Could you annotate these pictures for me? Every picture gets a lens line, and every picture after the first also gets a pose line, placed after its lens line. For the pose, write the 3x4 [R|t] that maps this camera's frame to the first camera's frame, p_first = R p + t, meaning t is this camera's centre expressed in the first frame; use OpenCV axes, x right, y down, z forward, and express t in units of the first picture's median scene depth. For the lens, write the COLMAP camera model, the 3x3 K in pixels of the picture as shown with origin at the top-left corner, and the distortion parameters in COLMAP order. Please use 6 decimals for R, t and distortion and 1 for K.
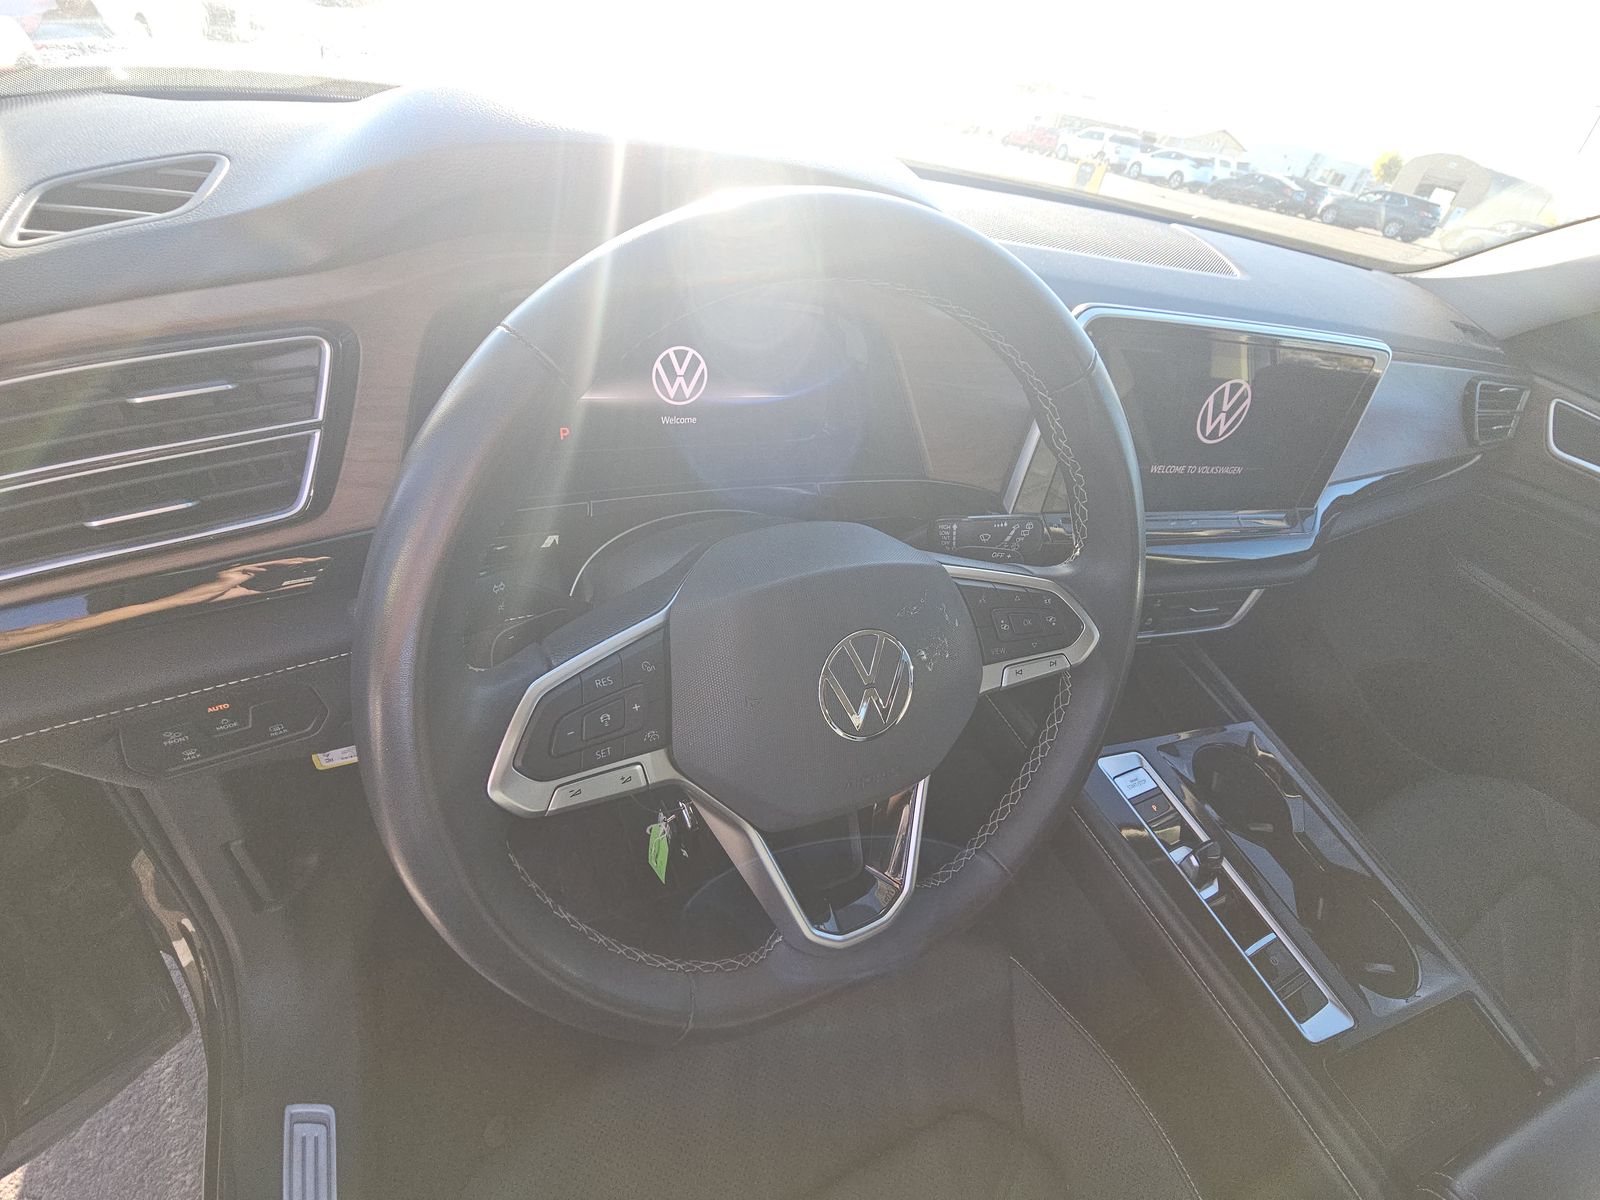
lens RADIAL K [[655.6, 0, 791.3], [0, 655.6, 612.5], [0, 0, 1]] dist [0.005227, -0.005082]
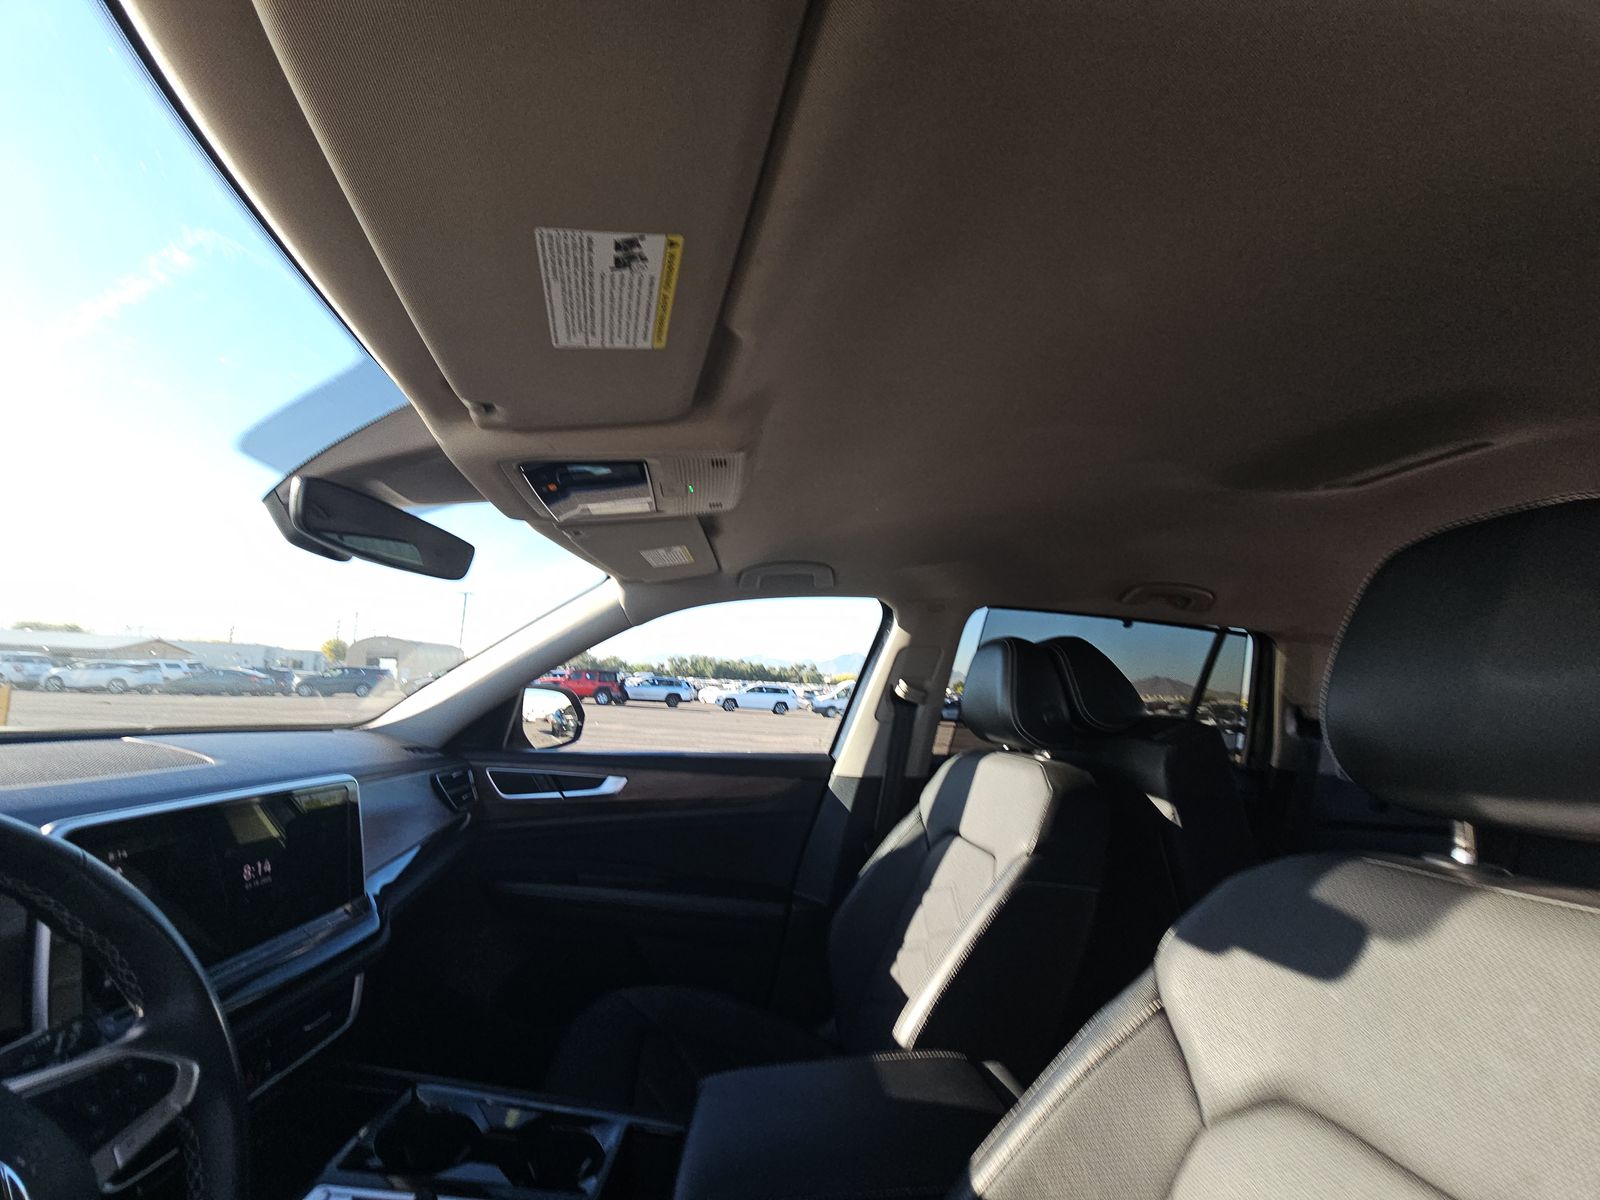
lens RADIAL K [[655.6, 0, 801.0], [0, 655.6, 606.7], [0, 0, 1]] dist [0.005227, -0.005082]
pose [[0.300244, -0.033170, 0.953286, -0.099732], [0.615275, 0.770425, -0.166978, 0.098545], [-0.728897, 0.636667, 0.251724, -0.202159]]
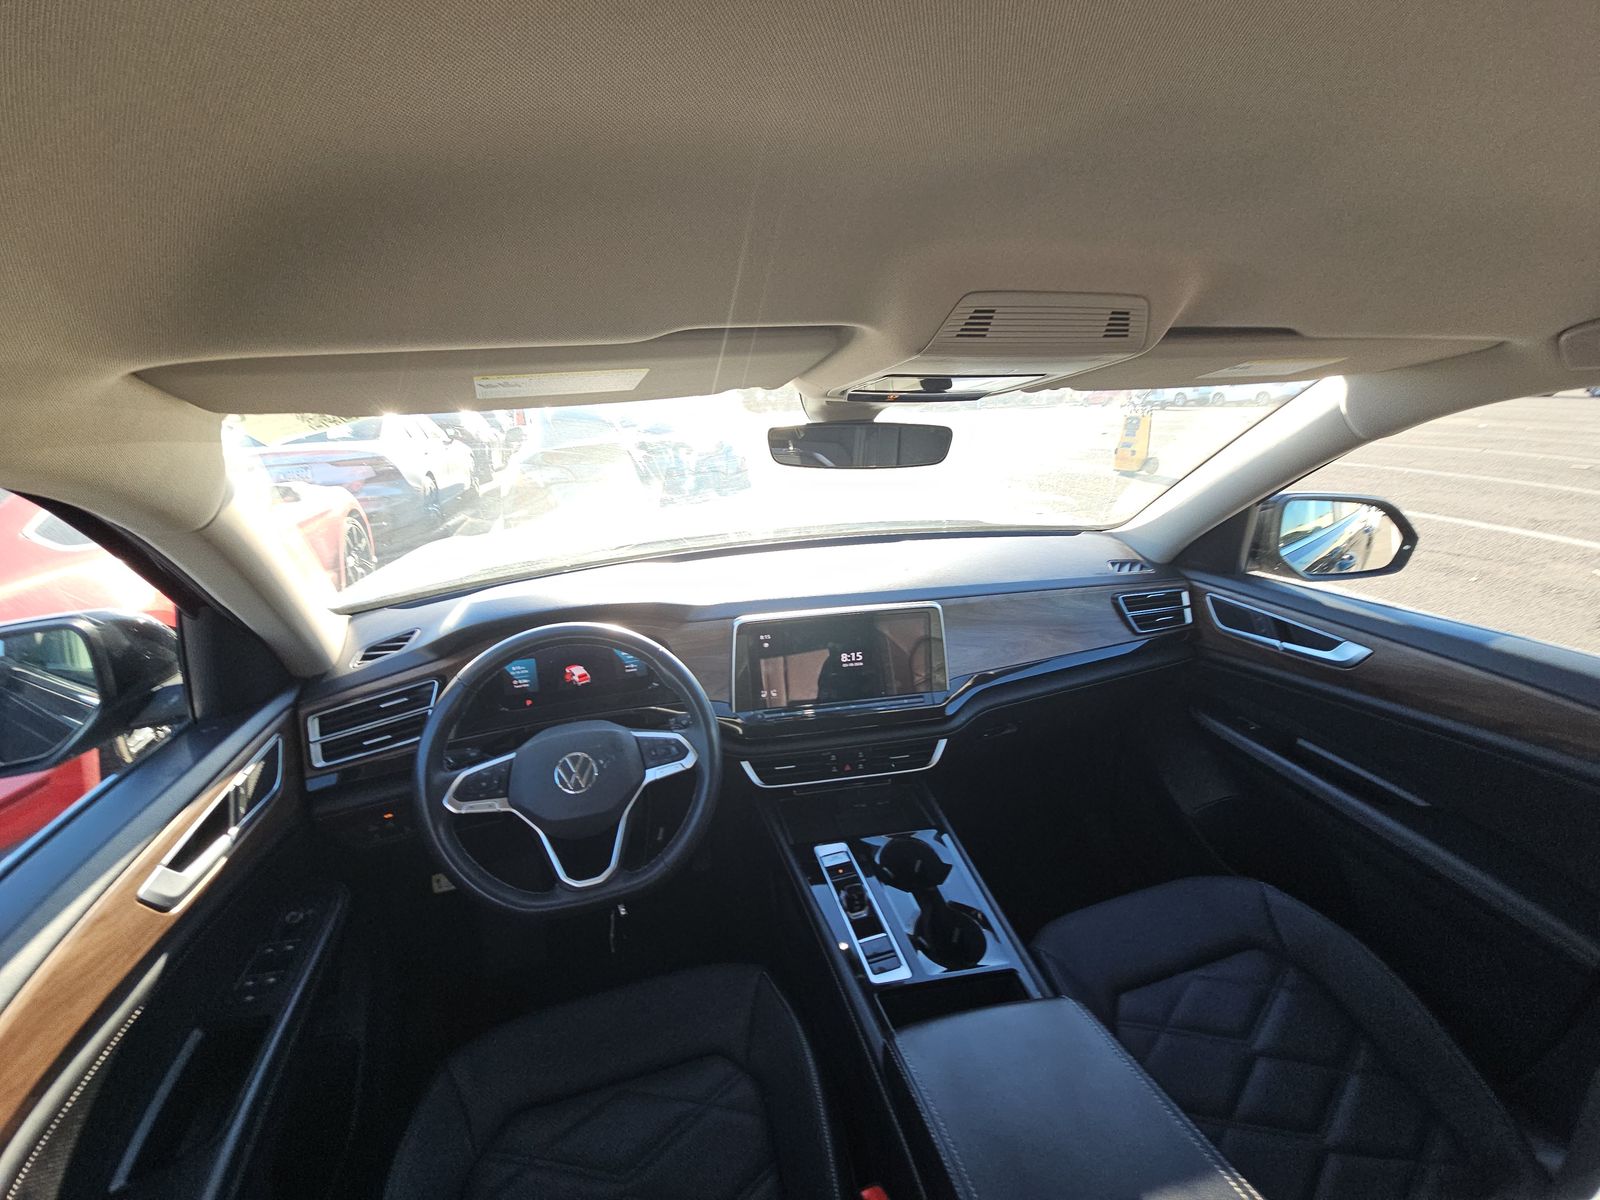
lens RADIAL K [[655.6, 0, 792.2], [0, 655.6, 615.1], [0, 0, 1]] dist [0.005227, -0.005082]
pose [[0.966512, -0.150287, -0.208013, 0.555523], [0.063634, 0.925615, -0.373079, 0.193880], [0.248609, 0.347348, 0.904181, -0.515681]]
